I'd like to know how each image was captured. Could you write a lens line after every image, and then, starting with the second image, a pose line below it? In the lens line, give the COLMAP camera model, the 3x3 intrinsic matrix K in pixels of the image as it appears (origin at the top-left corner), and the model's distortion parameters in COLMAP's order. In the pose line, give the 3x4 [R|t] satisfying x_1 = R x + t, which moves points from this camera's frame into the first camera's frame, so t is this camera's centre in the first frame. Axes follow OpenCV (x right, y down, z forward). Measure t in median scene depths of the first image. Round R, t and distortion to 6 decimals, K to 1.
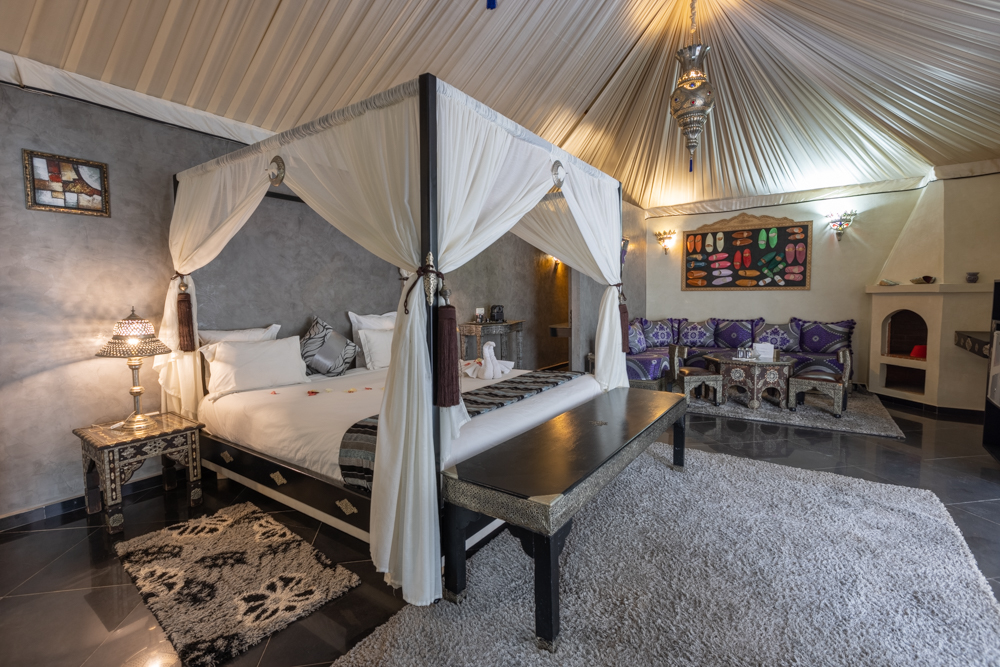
lens RADIAL K [[449.9, 0, 495.5], [0, 449.9, 325.8], [0, 0, 1]] dist [0.002630, -0.000029]
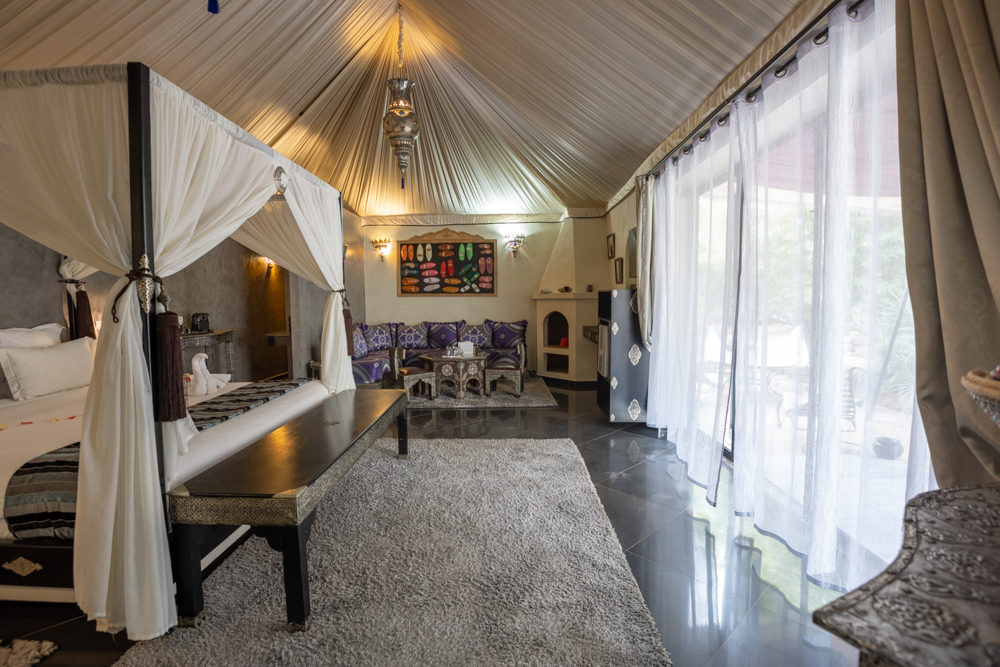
lens RADIAL K [[487.5, 0, 495.5], [0, 487.5, 330.4], [0, 0, 1]] dist [-0.068105, 0.023249]
pose [[0.828589, -0.034405, 0.558800, -0.058461], [0.038481, 0.999249, 0.004463, 0.008501], [-0.558534, 0.017805, 0.829291, -0.116936]]
